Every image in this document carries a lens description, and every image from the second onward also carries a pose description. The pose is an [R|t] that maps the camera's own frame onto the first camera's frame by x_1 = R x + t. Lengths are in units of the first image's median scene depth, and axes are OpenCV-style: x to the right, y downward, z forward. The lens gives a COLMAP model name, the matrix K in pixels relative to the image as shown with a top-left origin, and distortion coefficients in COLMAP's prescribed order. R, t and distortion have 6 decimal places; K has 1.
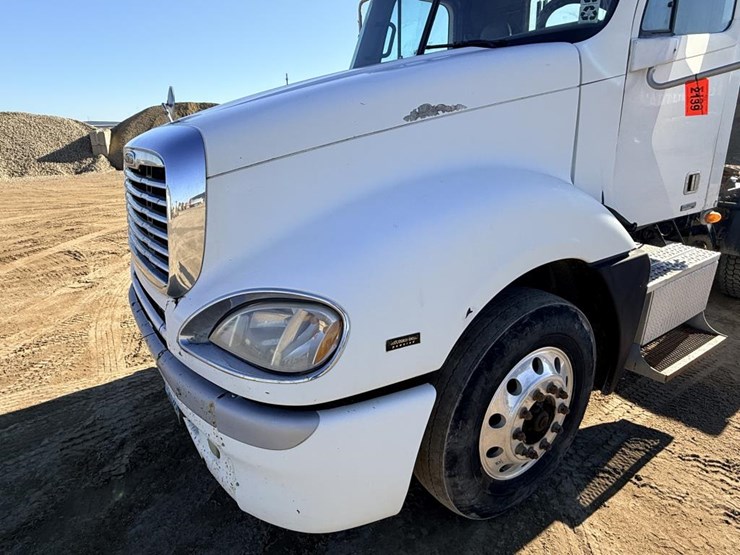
lens RADIAL K [[441.2, 0, 372.3], [0, 441.2, 263.7], [0, 0, 1]] dist [0.026741, 0.000132]
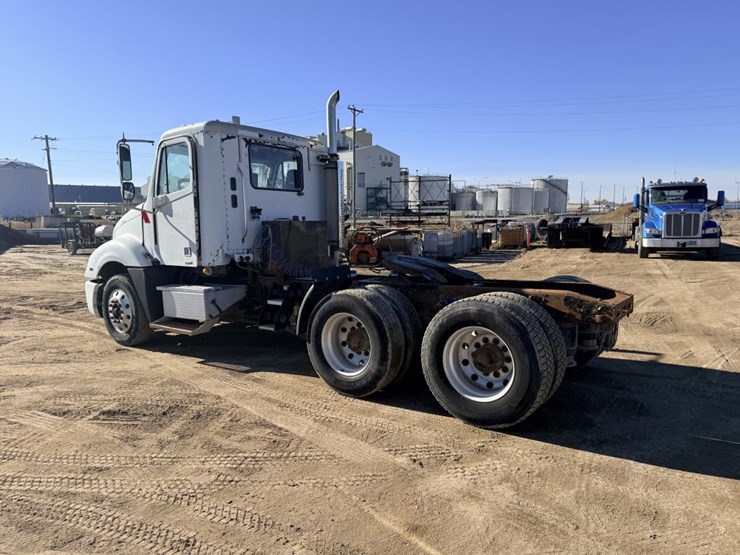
lens RADIAL K [[522.9, 0, 370.0], [0, 522.9, 277.5], [0, 0, 1]] dist [0.122284, -0.187905]
pose [[0.340687, 0.110997, -0.933602, 5.437615], [-0.272758, 0.961968, 0.014836, -0.542551], [0.899742, 0.249593, 0.358005, 1.403677]]
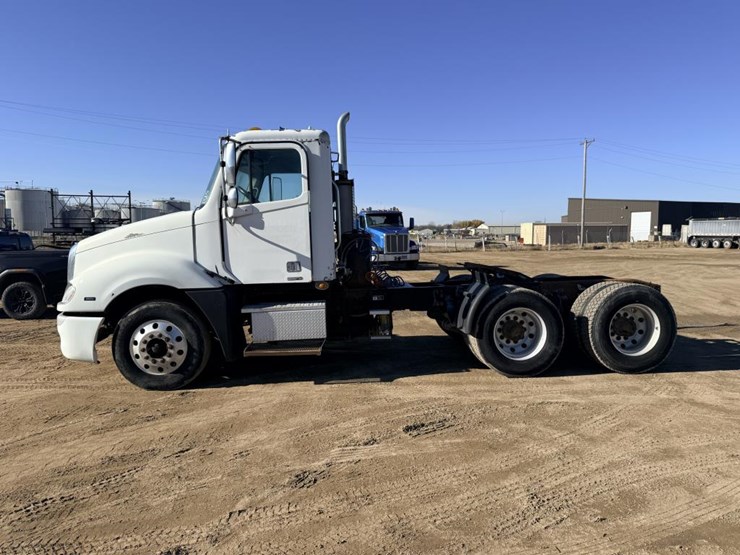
lens RADIAL K [[522.9, 0, 370.0], [0, 522.9, 277.5], [0, 0, 1]] dist [0.122284, -0.187905]
pose [[0.863241, 0.040835, -0.503138, 3.482958], [-0.149179, 0.972841, -0.176992, 0.359049], [0.482246, 0.227845, 0.845888, -1.307989]]
